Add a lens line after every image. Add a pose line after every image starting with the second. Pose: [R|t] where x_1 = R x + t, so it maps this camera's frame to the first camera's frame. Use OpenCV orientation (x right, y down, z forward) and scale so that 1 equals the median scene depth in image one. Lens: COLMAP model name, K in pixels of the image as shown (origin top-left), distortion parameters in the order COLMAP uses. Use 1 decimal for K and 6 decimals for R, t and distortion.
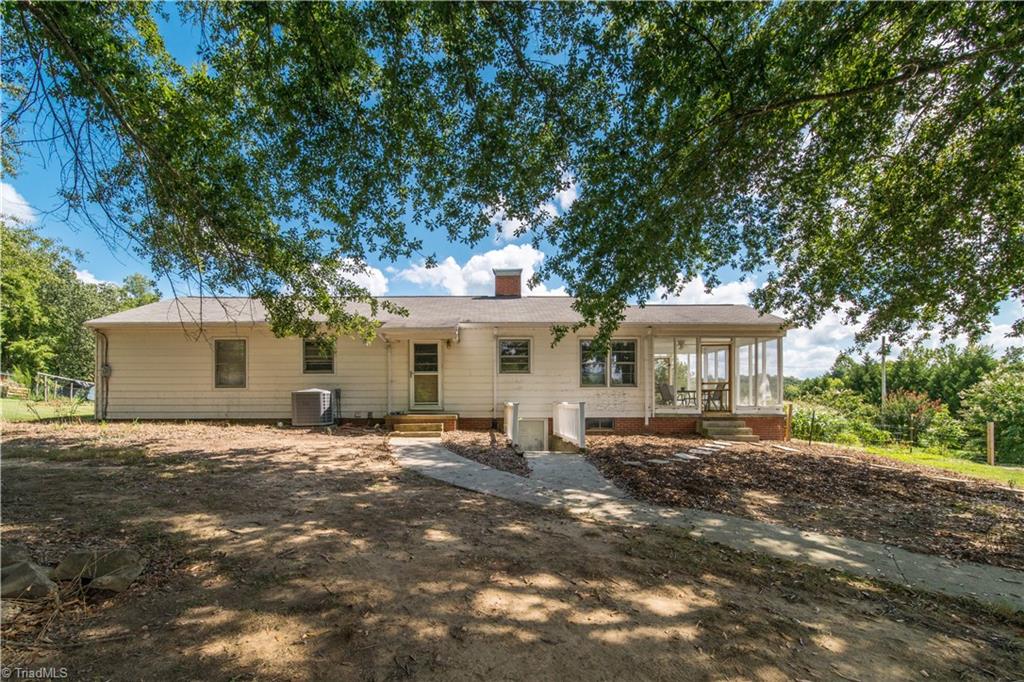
lens RADIAL K [[653.0, 0, 511.5], [0, 653.0, 367.5], [0, 0, 1]] dist [-0.003572, -0.001058]
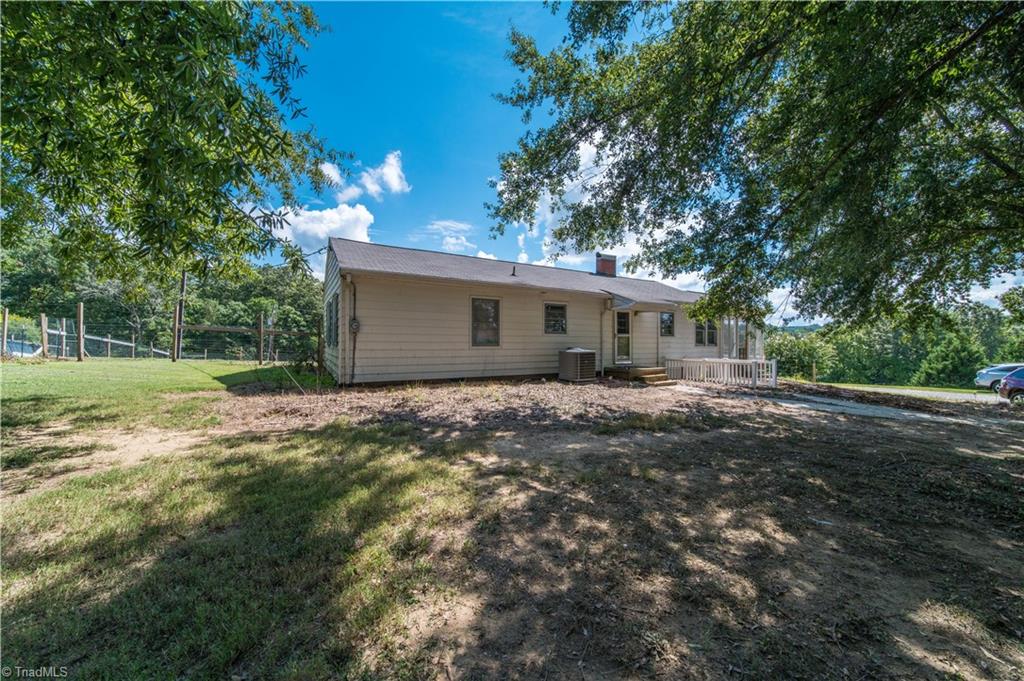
lens RADIAL K [[653.0, 0, 511.5], [0, 653.0, 367.0], [0, 0, 1]] dist [-0.003572, -0.001058]
pose [[0.704904, -0.018717, 0.709056, -1.114088], [-0.016458, 0.998951, 0.042731, 0.019017], [-0.709112, -0.041790, 0.703856, 0.259394]]
